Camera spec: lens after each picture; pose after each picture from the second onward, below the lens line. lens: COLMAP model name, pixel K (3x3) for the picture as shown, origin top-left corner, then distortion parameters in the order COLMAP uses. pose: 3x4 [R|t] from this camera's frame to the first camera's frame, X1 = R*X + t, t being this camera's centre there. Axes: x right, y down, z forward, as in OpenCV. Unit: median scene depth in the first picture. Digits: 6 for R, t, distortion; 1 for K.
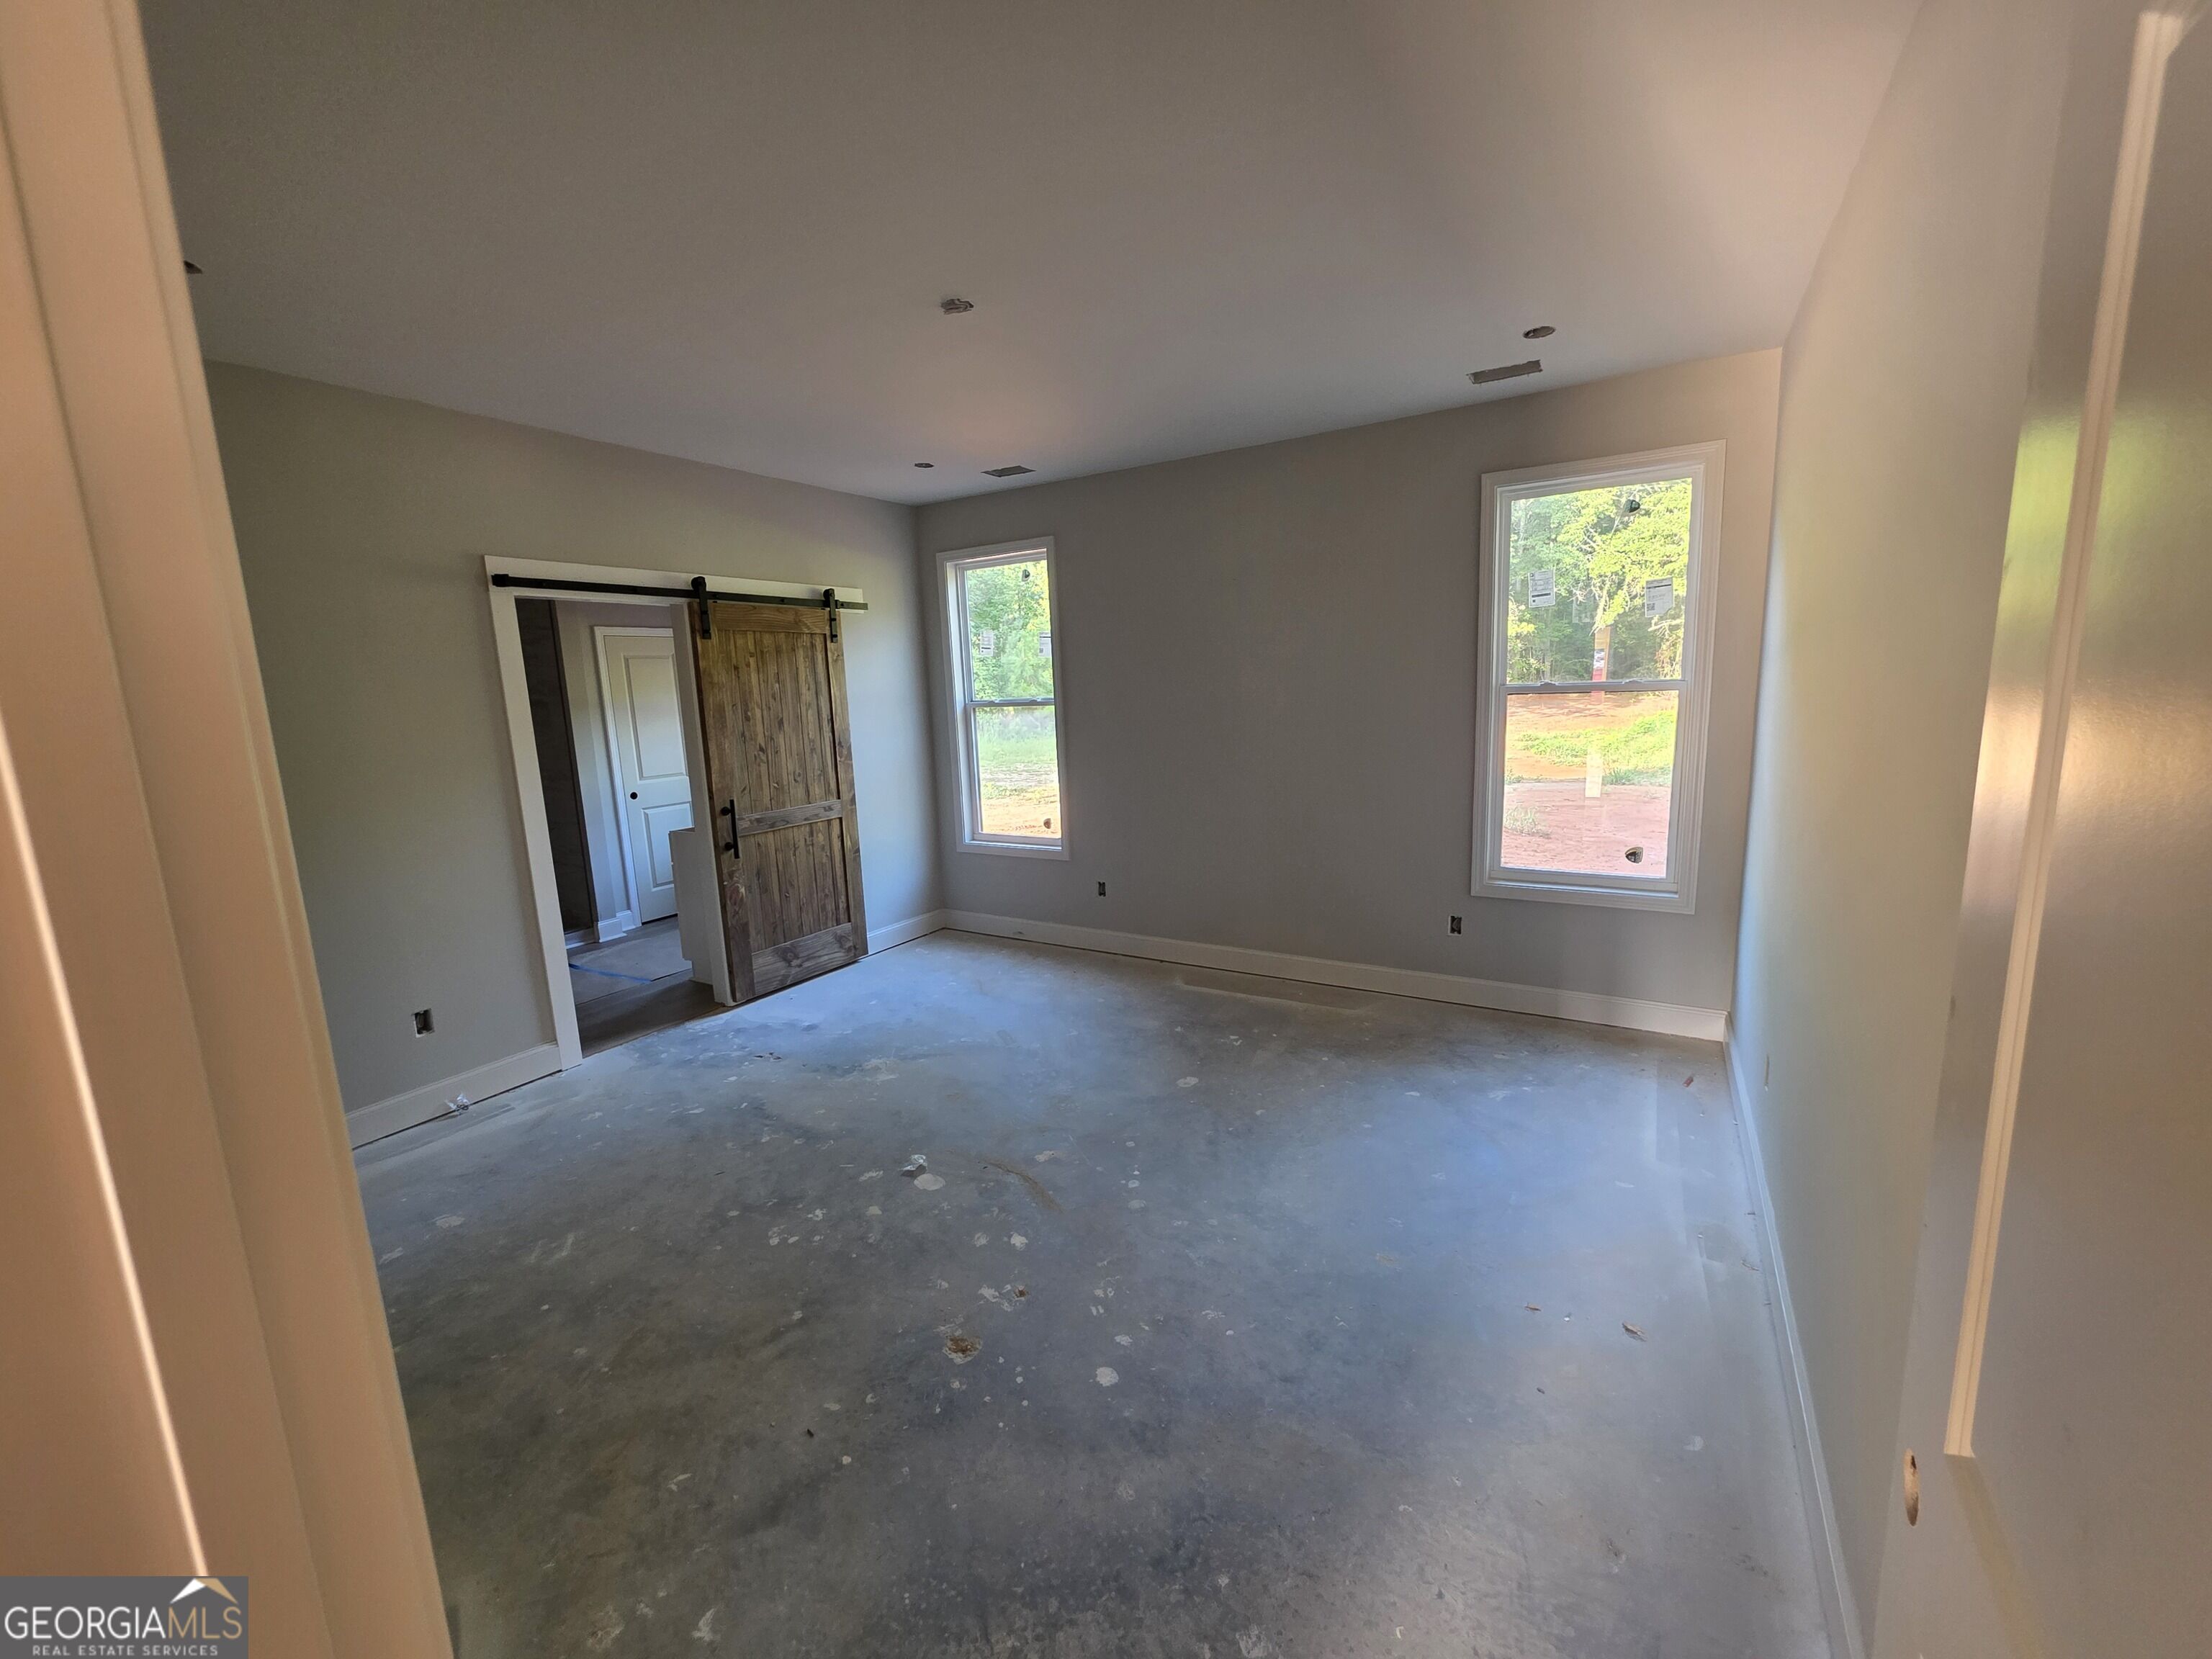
lens RADIAL K [[885.5, 0, 1106.5], [0, 885.5, 830.5], [0, 0, 1]] dist [-0.000968, 0.001361]
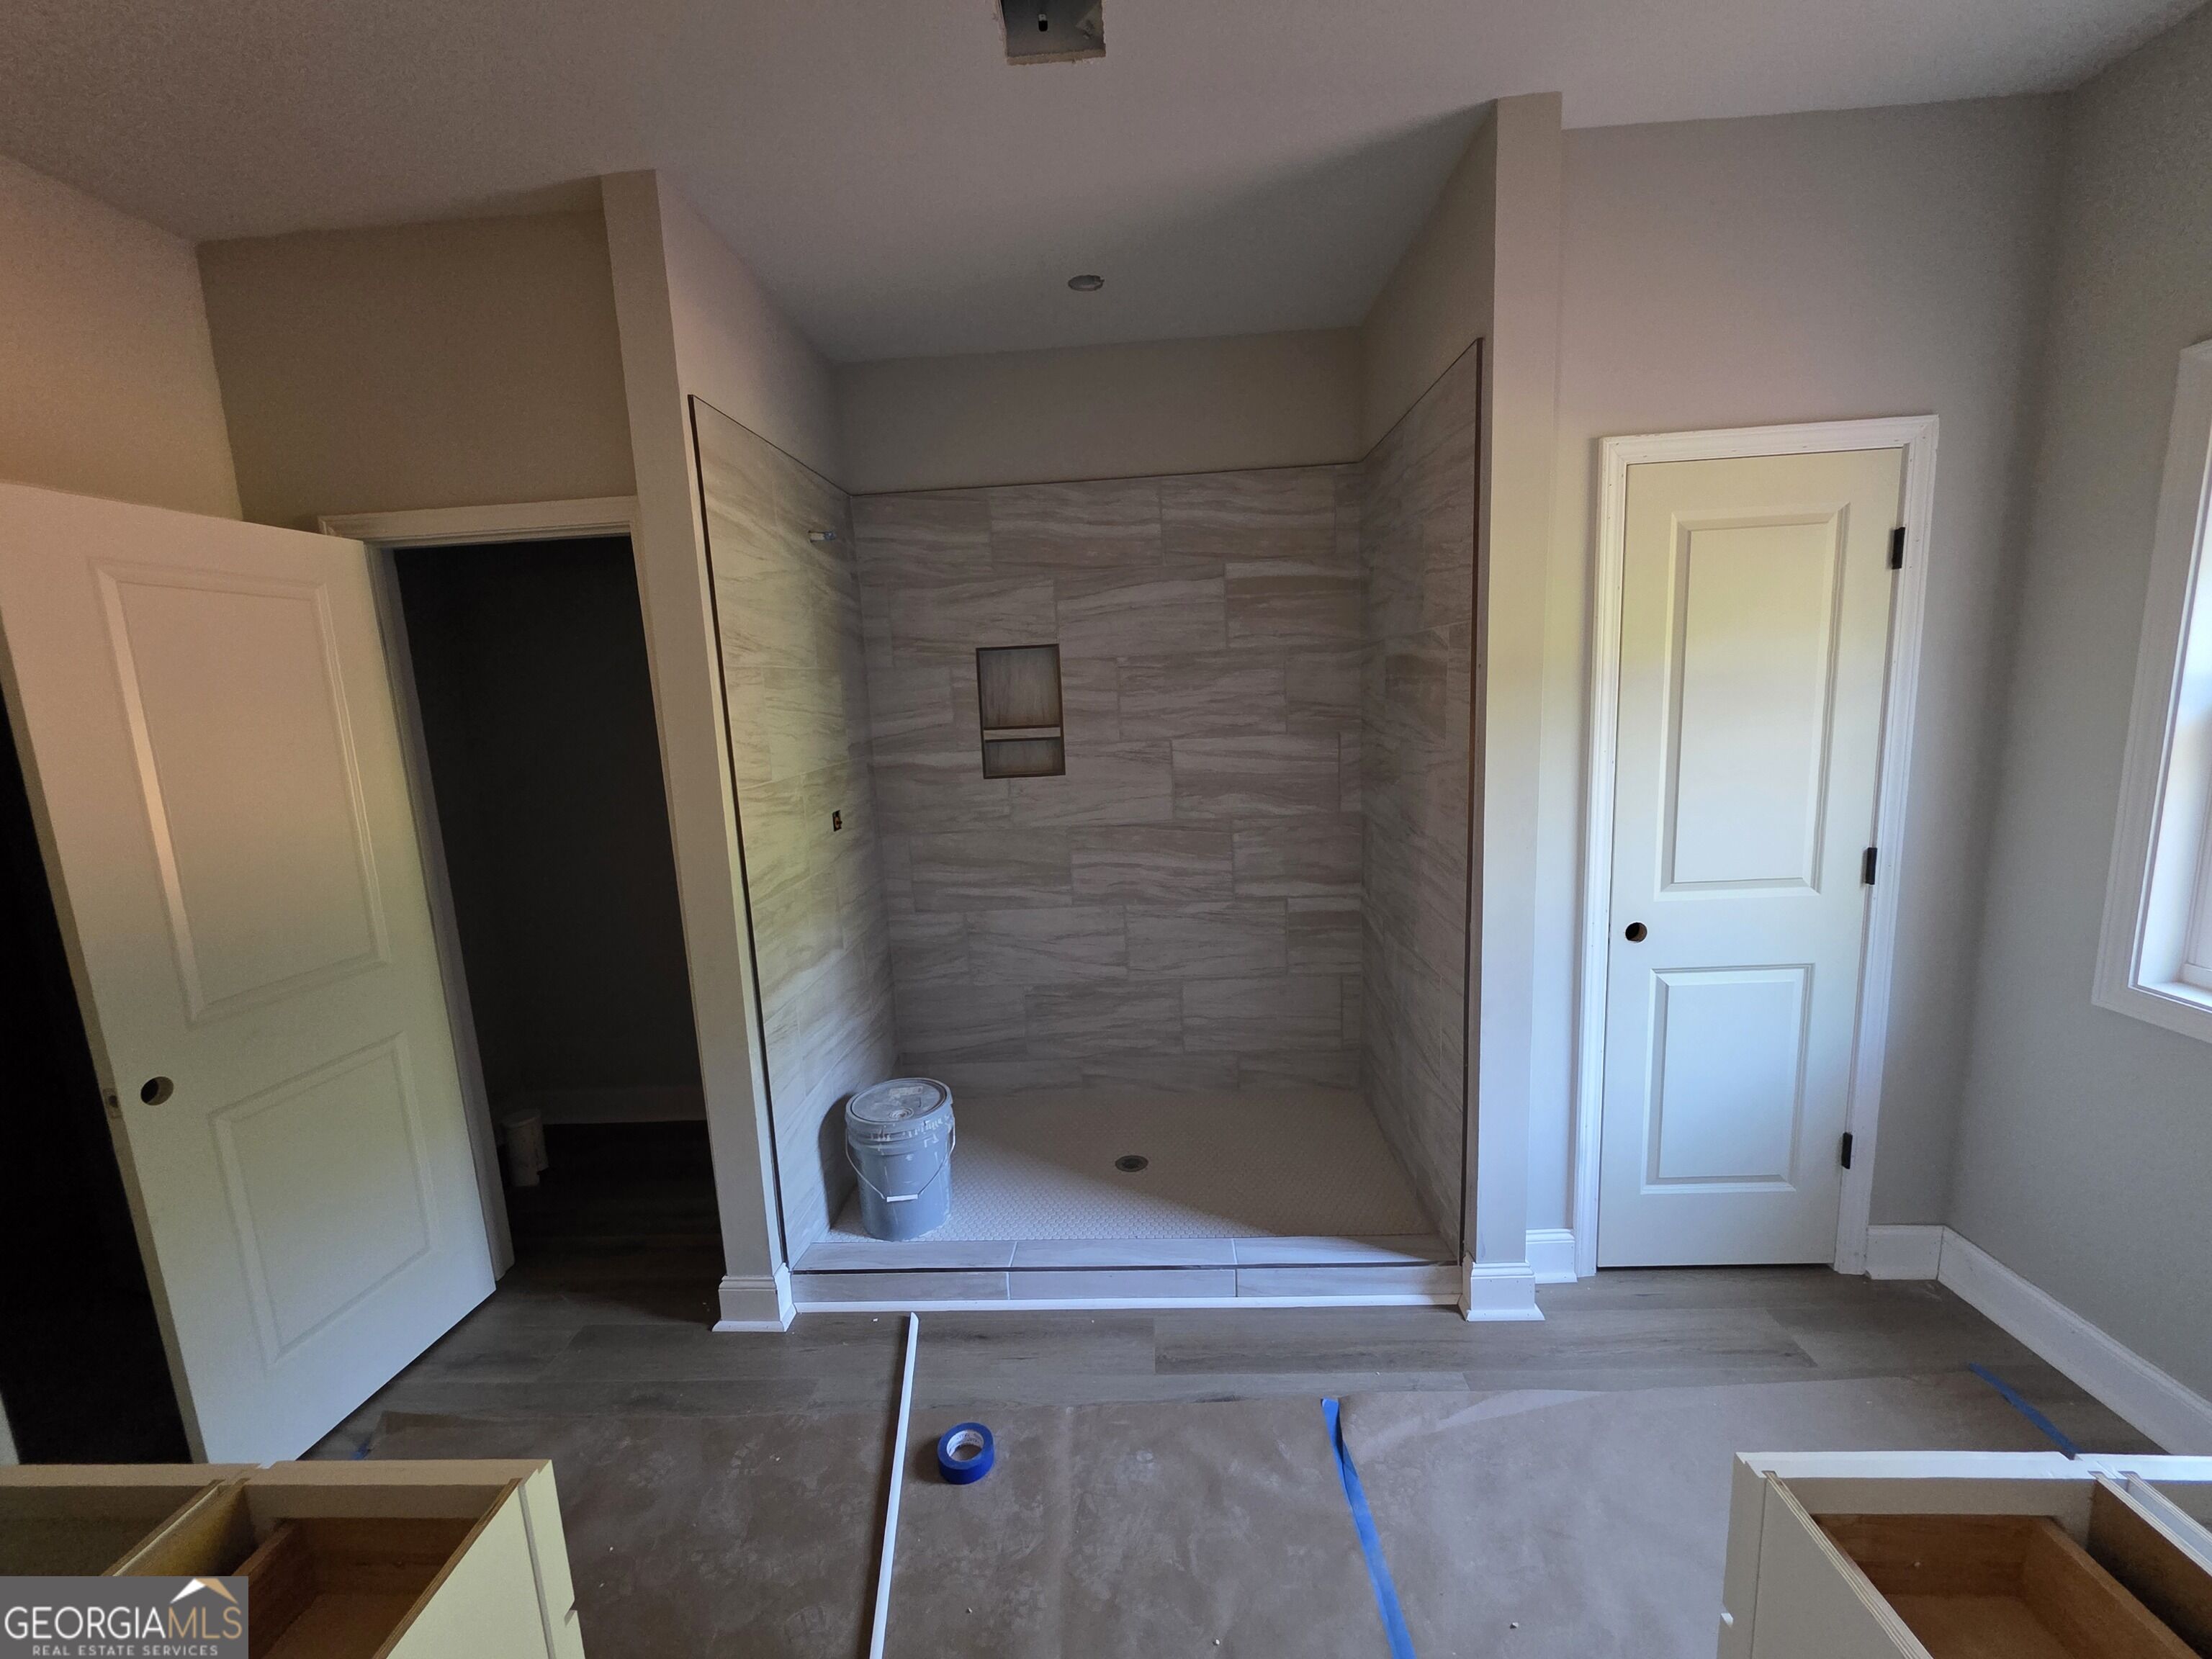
lens RADIAL K [[885.5, 0, 1105.8], [0, 885.5, 827.5], [0, 0, 1]] dist [-0.000968, 0.001361]
pose [[0.488307, 0.152776, -0.859195, -0.342457], [-0.114143, 0.987280, 0.110681, -0.095066], [0.865175, 0.044025, 0.499533, 0.643505]]
